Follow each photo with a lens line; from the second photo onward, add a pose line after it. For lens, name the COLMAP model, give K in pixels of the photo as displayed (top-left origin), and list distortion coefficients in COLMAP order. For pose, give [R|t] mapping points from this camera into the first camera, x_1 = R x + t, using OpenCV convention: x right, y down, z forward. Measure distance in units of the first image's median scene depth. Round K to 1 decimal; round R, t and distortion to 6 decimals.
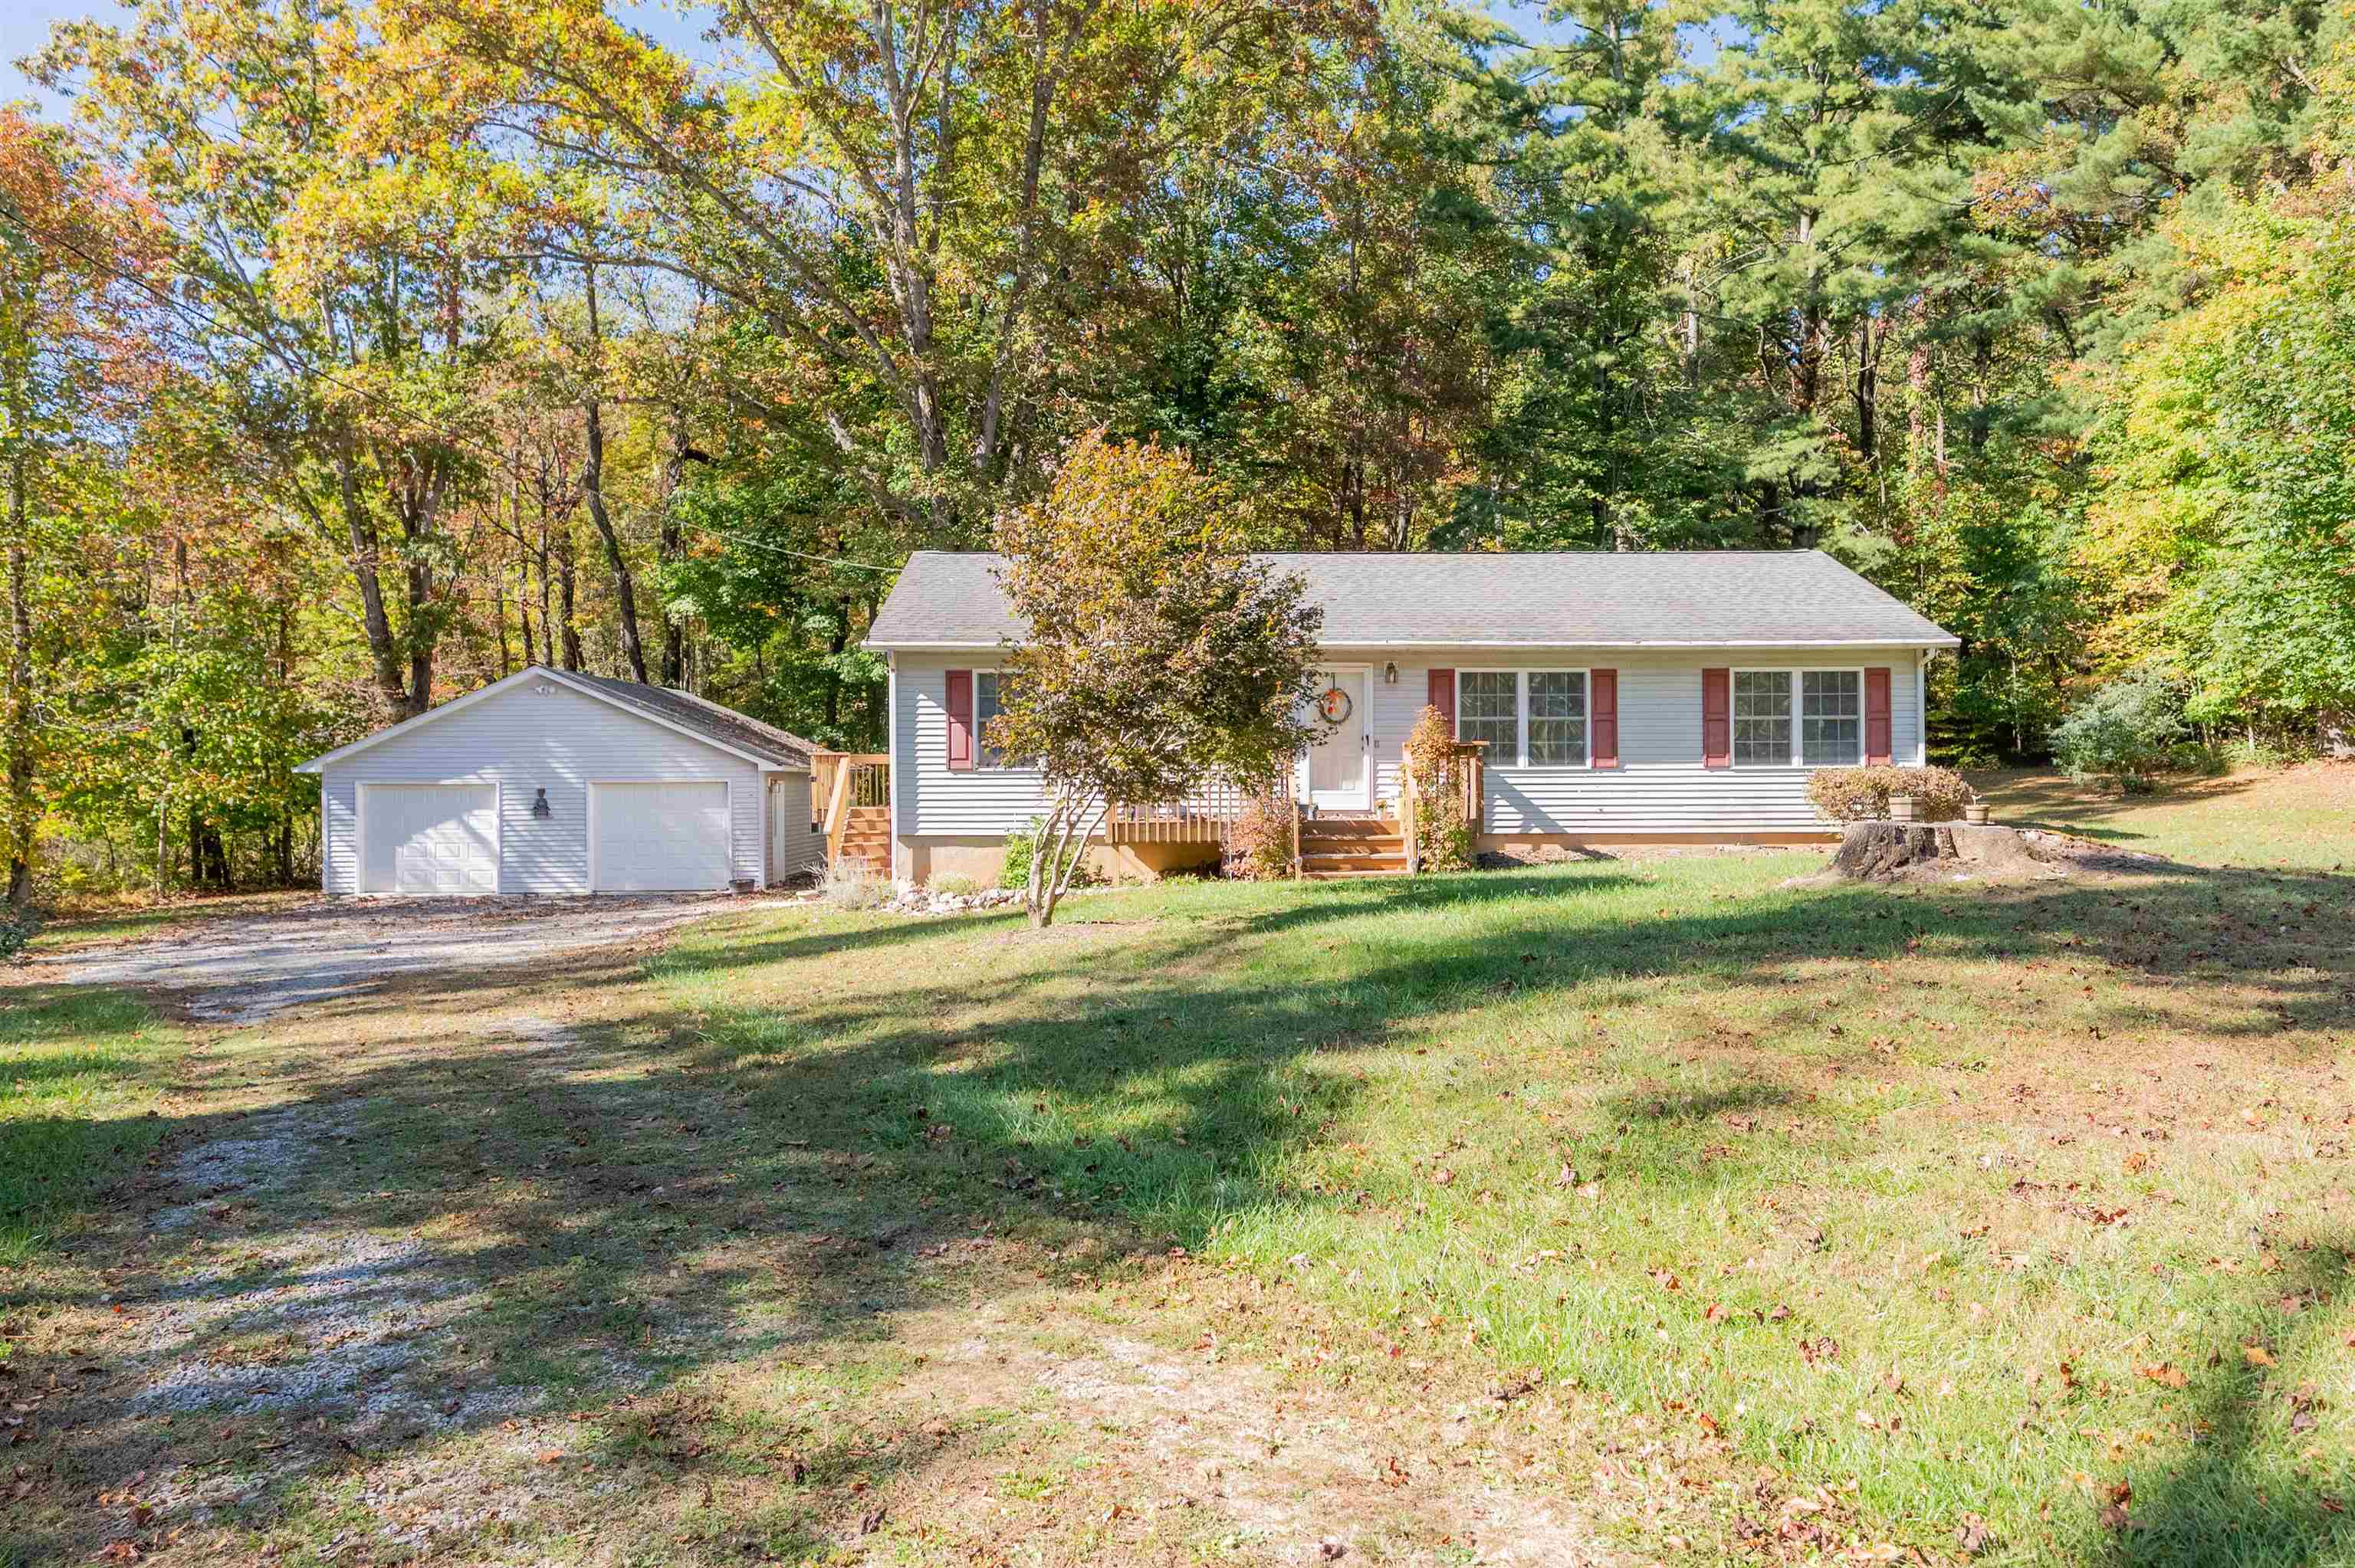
lens RADIAL K [[1503.2, 0, 1177.5], [0, 1503.2, 784.0], [0, 0, 1]] dist [-0.004979, 0.000908]
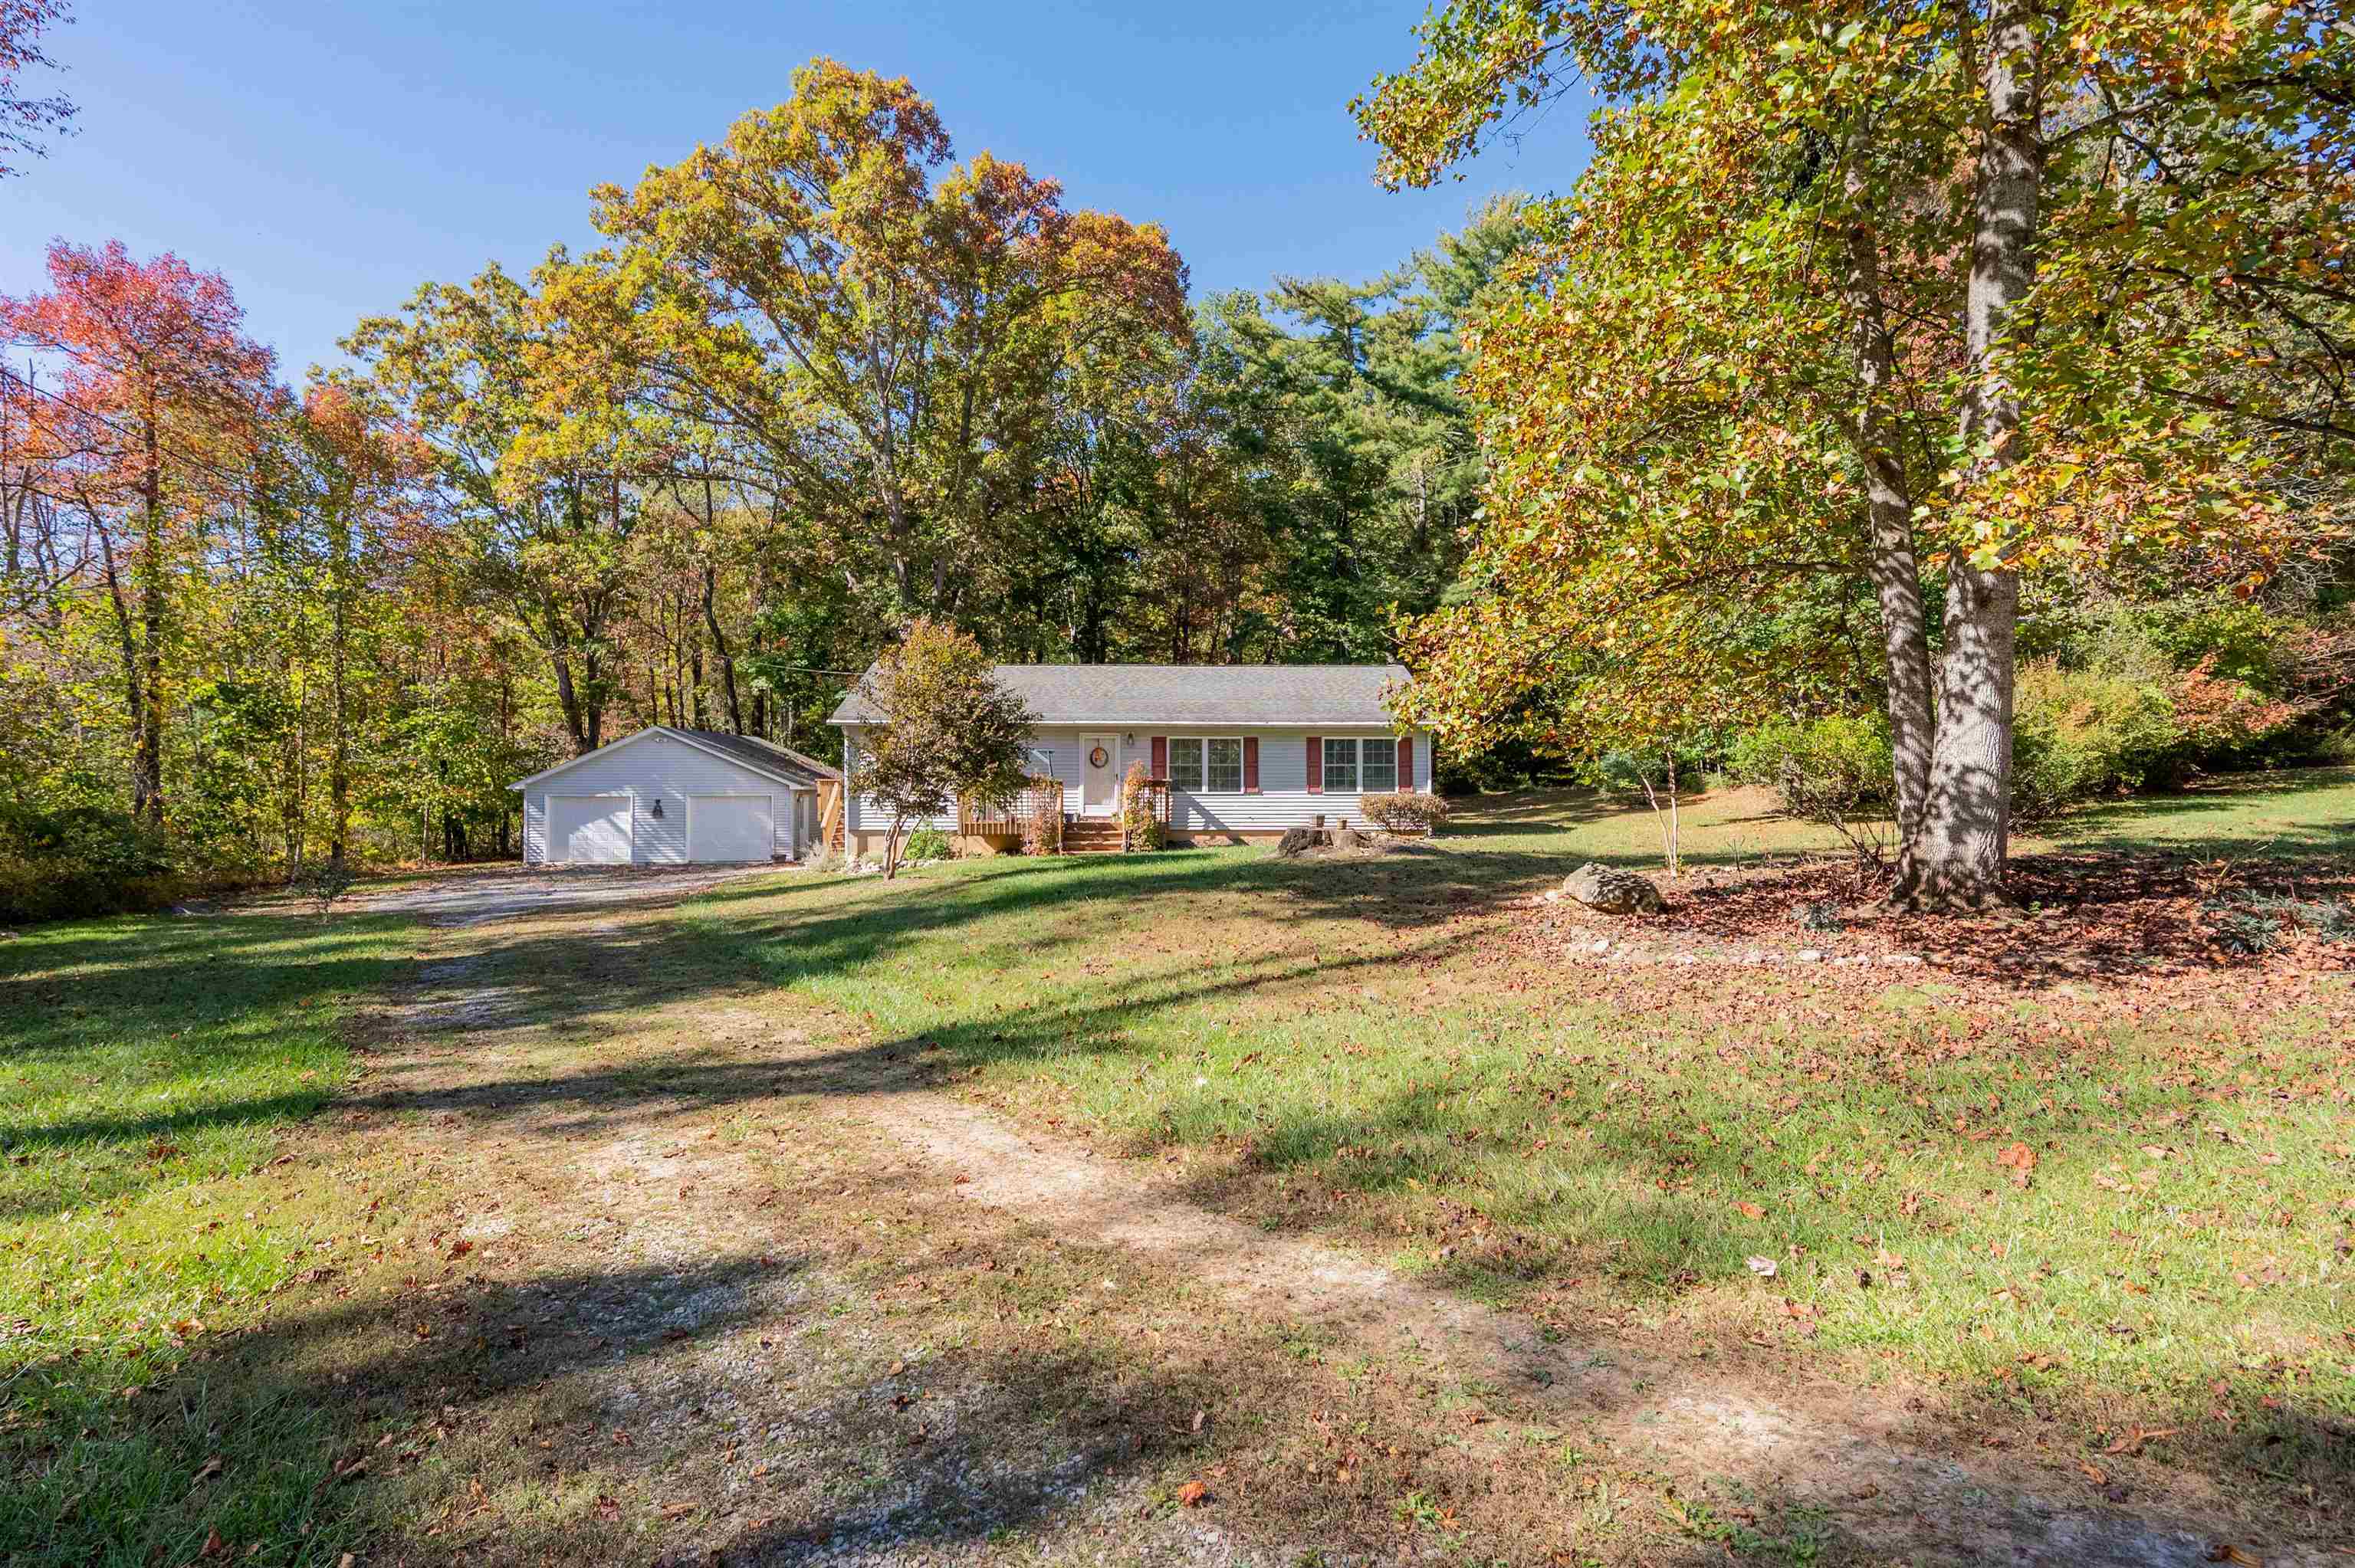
lens RADIAL K [[1050.4, 0, 1174.6], [0, 1050.4, 777.8], [0, 0, 1]] dist [0.001426, -0.000027]
pose [[0.999781, 0.004530, 0.020408, 0.125217], [-0.004328, 0.999941, -0.009942, -0.011860], [-0.020452, 0.009851, 0.999742, -0.176001]]
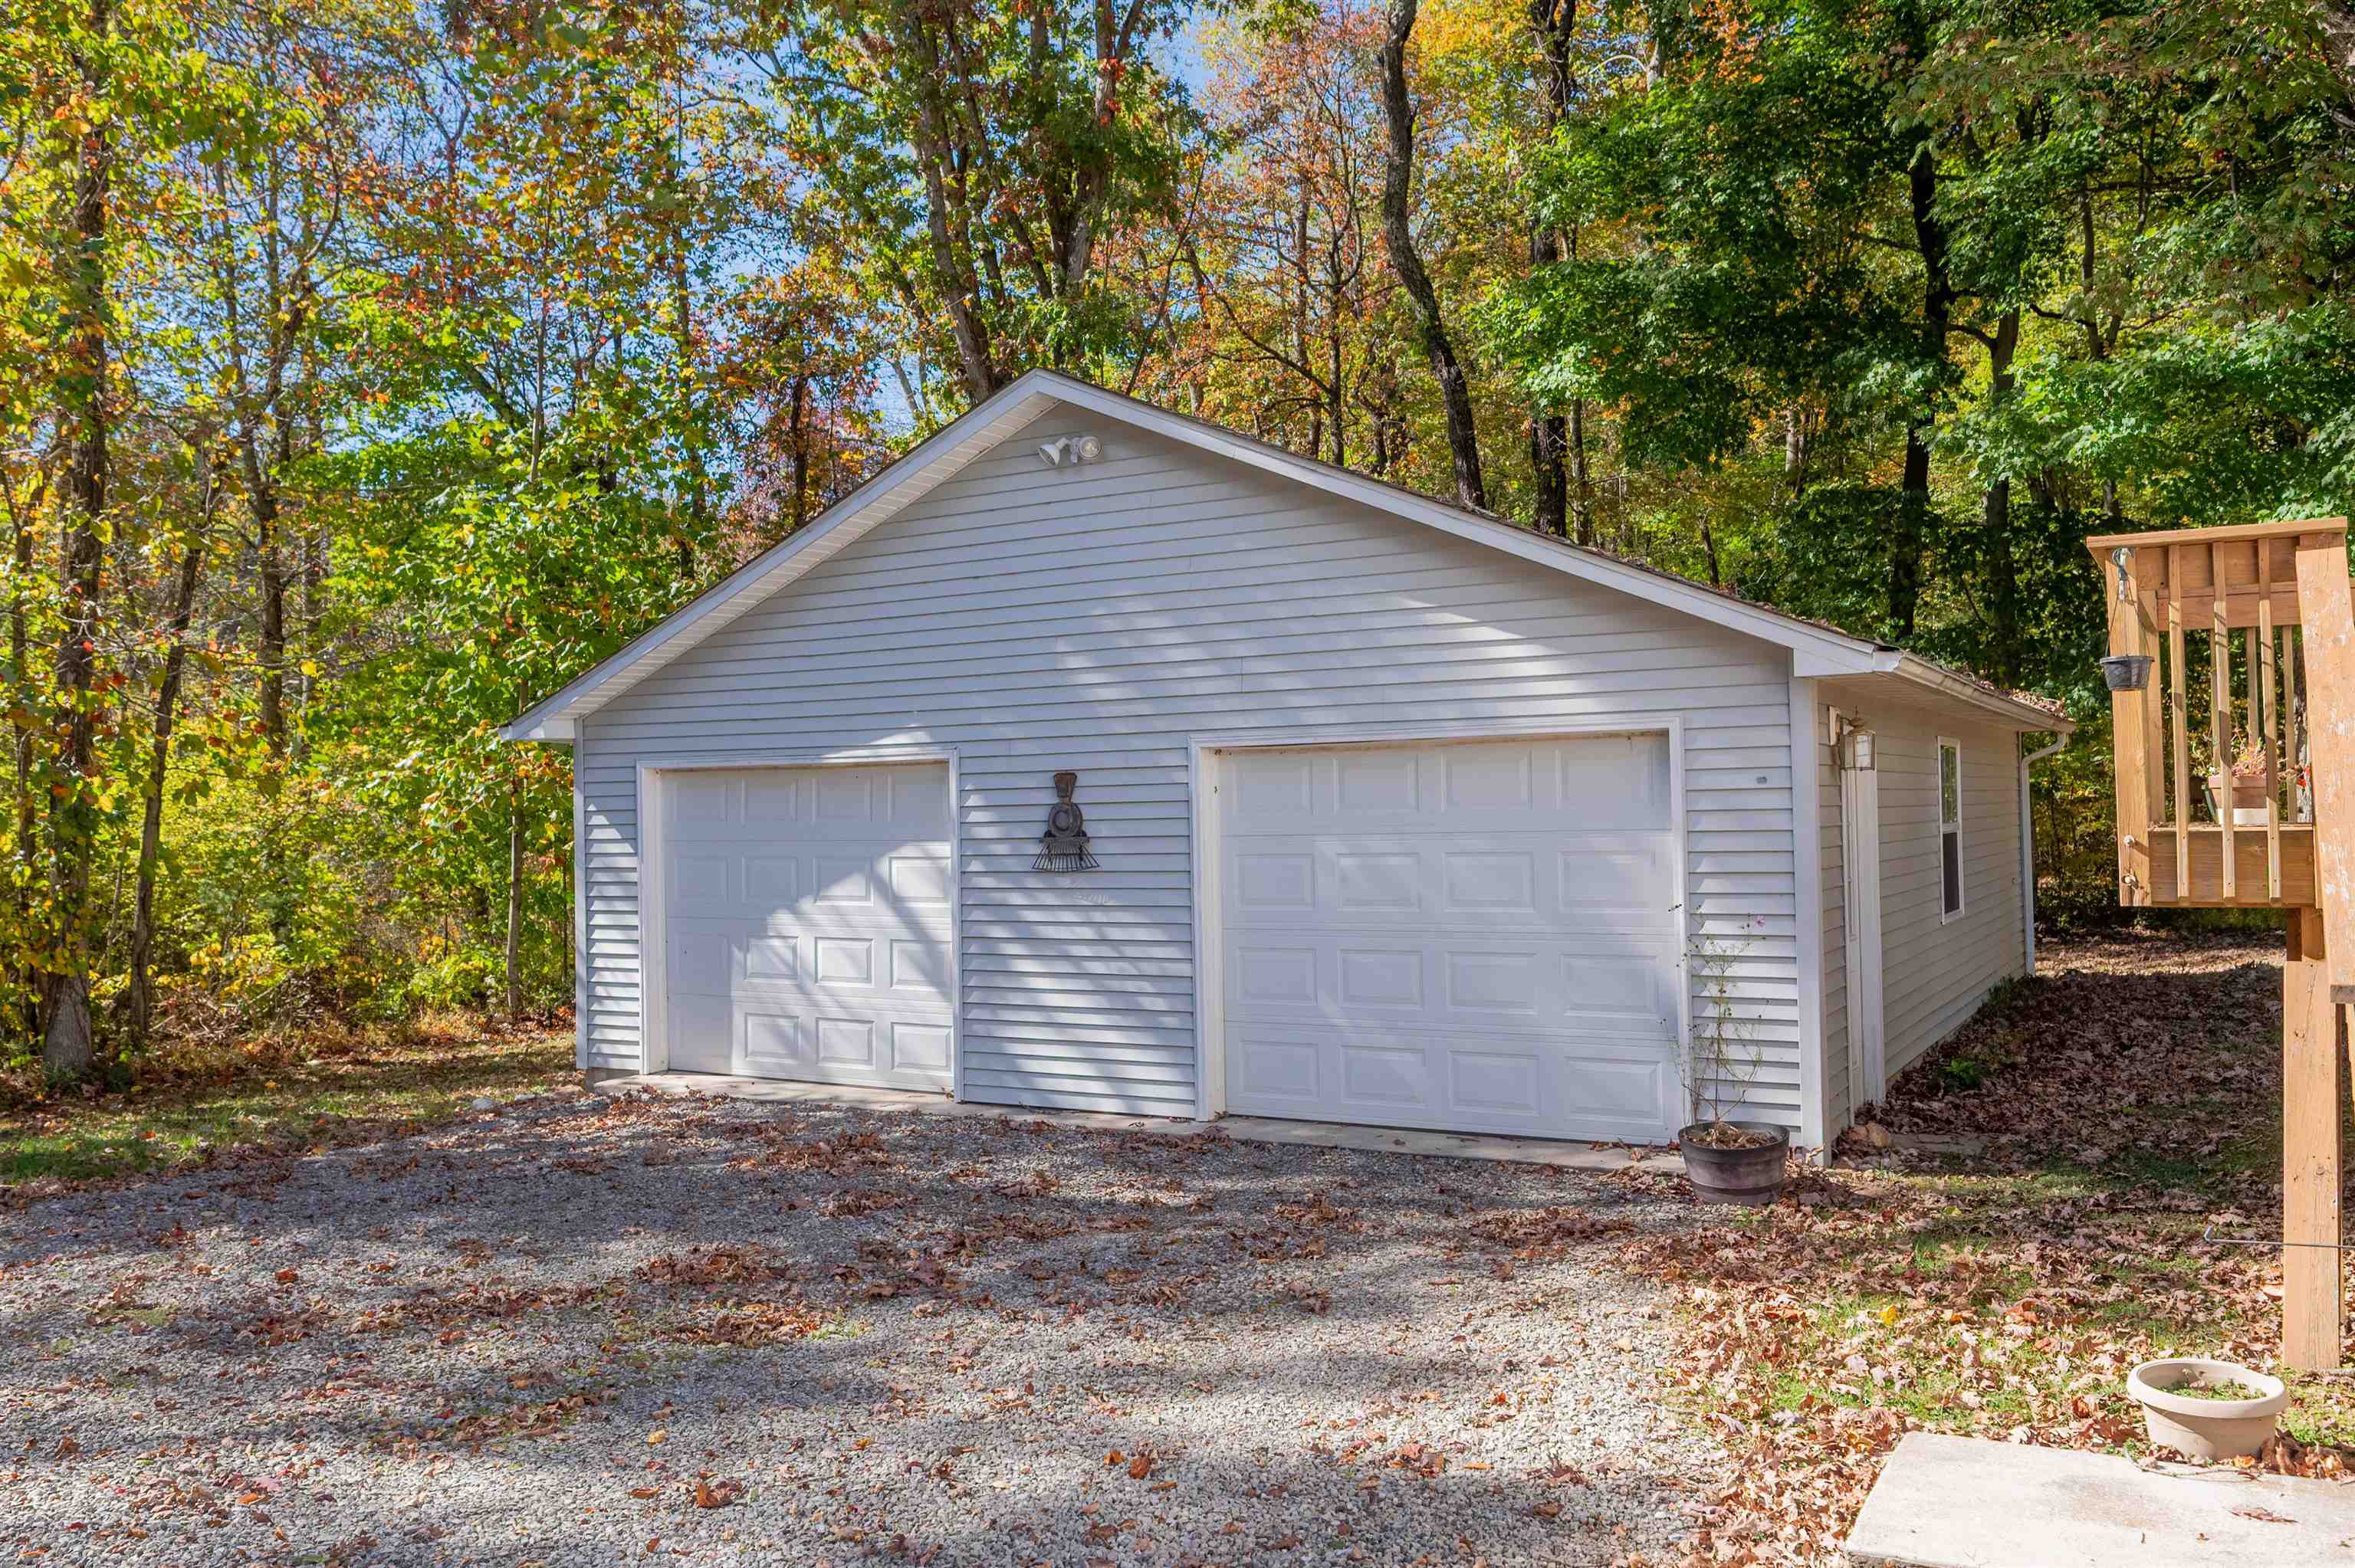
lens RADIAL K [[1782.1, 0, 1177.5], [0, 1782.1, 784.0], [0, 0, 1]] dist [-0.000642, -0.000163]
pose [[0.850628, -0.015221, -0.525548, -0.211408], [0.012042, 0.999883, -0.009469, 0.008895], [0.525630, 0.001726, 0.850711, 0.697049]]
